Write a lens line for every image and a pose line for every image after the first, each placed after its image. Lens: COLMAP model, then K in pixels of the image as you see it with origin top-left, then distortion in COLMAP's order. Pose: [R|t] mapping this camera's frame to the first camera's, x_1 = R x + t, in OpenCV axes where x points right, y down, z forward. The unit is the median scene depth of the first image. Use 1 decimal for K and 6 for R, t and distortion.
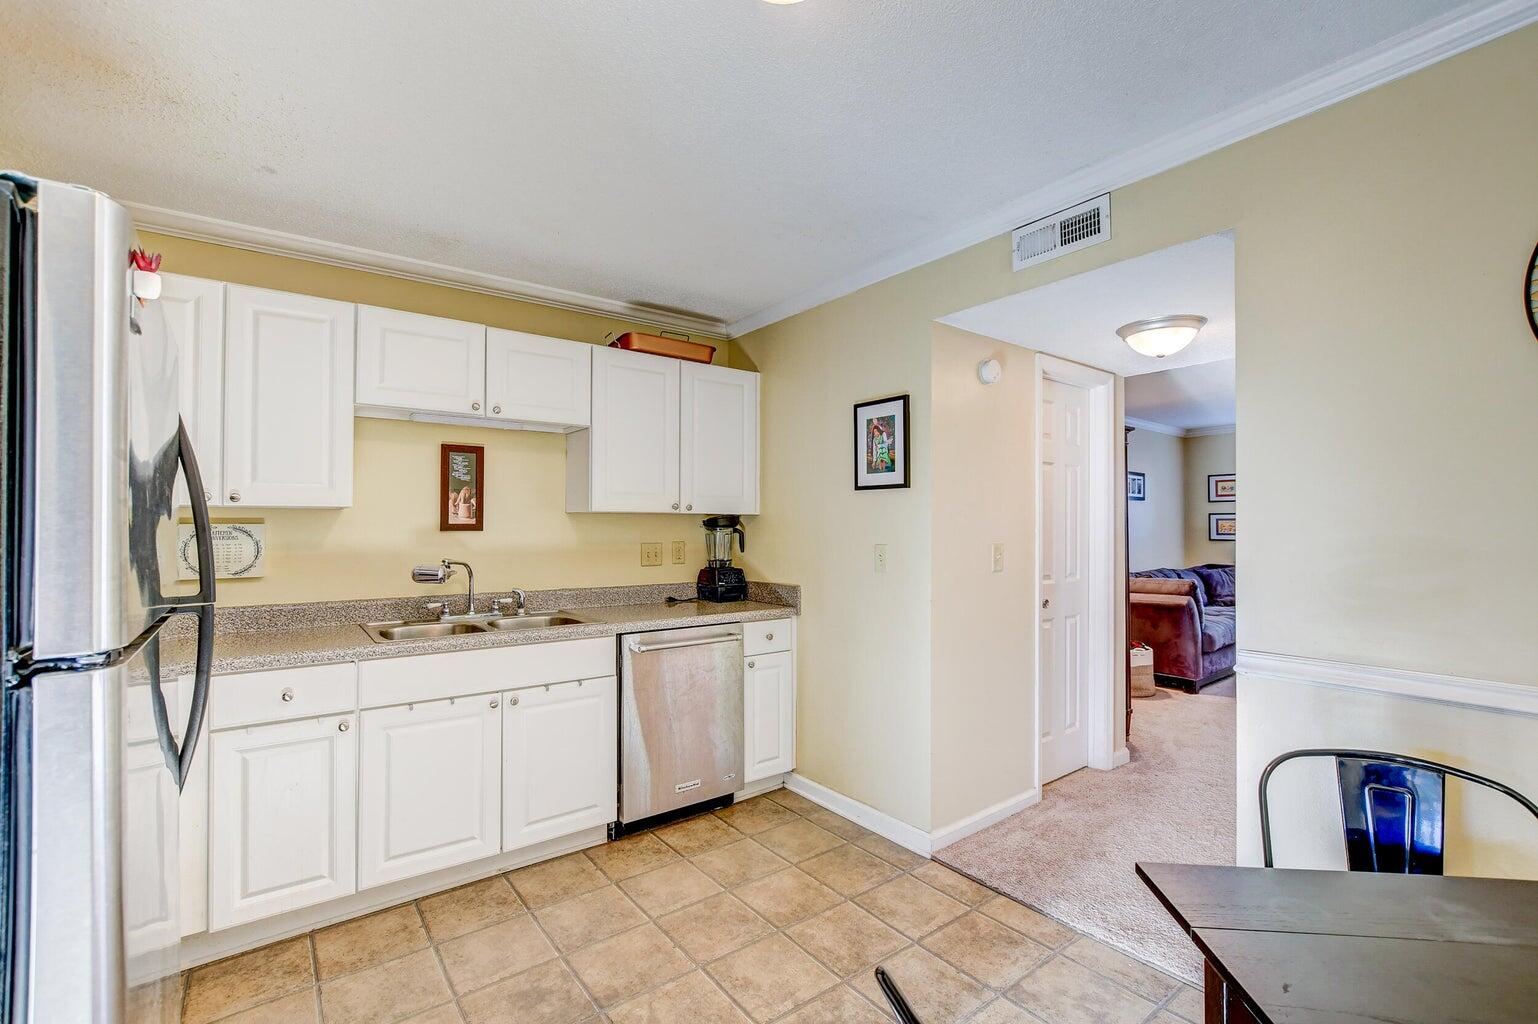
lens RADIAL K [[672.5, 0, 774.4], [0, 672.5, 510.0], [0, 0, 1]] dist [-0.010990, 0.000854]
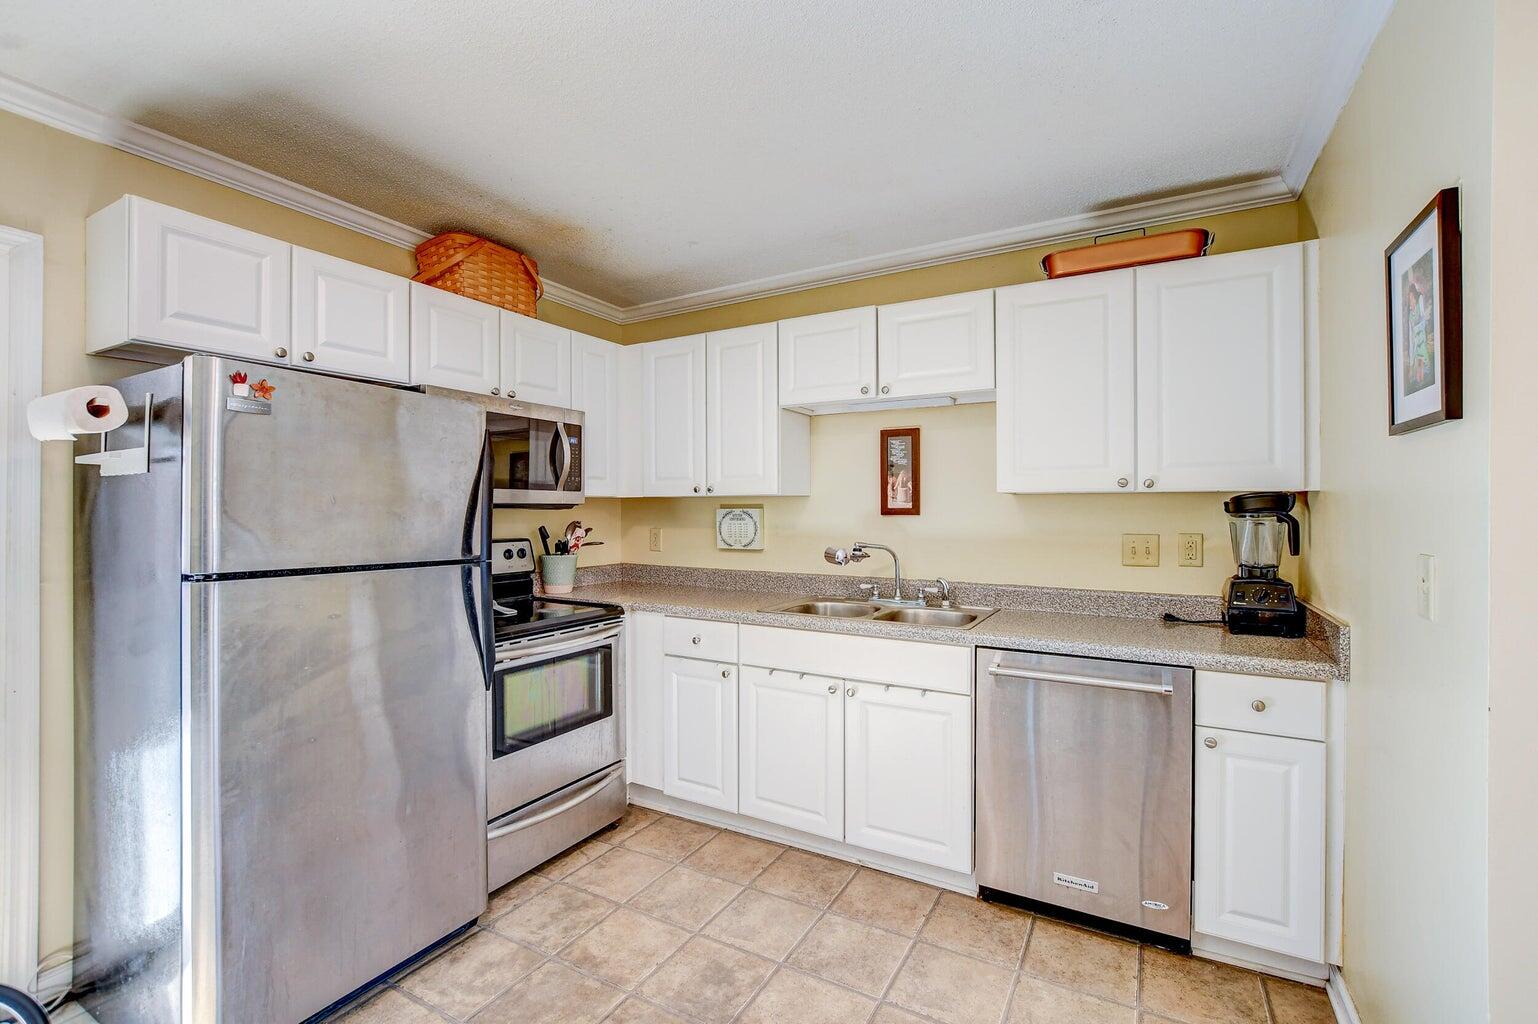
lens RADIAL K [[672.5, 0, 774.4], [0, 672.5, 510.0], [0, 0, 1]] dist [-0.010990, 0.000854]
pose [[0.394725, 0.001948, -0.918797, 0.397174], [0.022259, 0.999684, 0.011682, 0.007936], [0.918529, -0.025063, 0.394557, 0.456284]]
